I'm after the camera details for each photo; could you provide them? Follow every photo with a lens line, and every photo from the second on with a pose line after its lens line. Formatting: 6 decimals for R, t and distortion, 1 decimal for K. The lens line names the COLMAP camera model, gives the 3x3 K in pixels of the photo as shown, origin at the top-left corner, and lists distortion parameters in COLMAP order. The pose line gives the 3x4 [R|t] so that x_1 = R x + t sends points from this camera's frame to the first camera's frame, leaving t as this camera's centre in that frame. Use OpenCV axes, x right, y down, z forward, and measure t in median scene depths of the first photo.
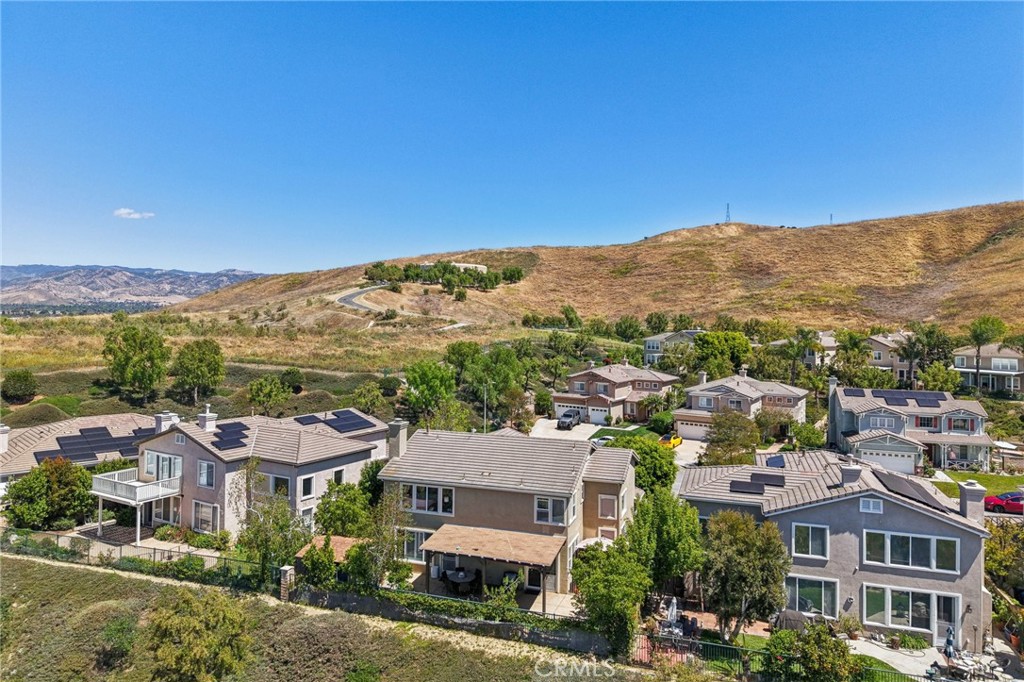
lens RADIAL K [[706.1, 0, 512.0], [0, 706.1, 341.0], [0, 0, 1]] dist [0.032053, -0.037215]
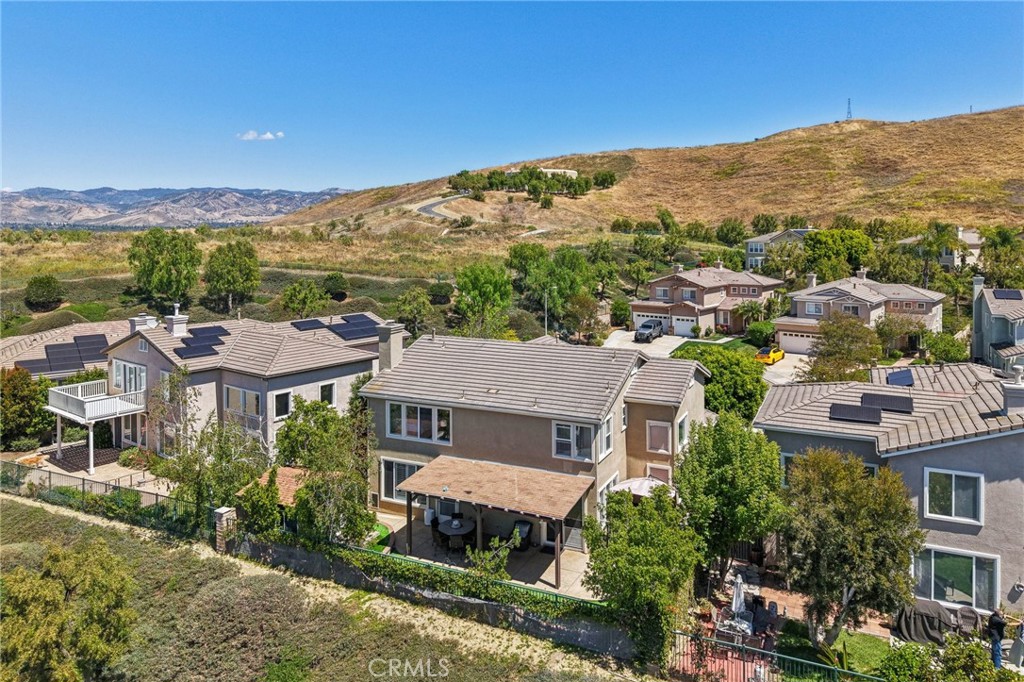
lens RADIAL K [[743.5, 0, 514.5], [0, 743.5, 267.6], [0, 0, 1]] dist [0.012312, -0.005049]
pose [[0.991930, -0.010658, -0.126337, 0.057199], [0.013011, 0.999757, 0.017813, 0.028029], [0.126116, -0.019313, 0.991827, 0.143706]]
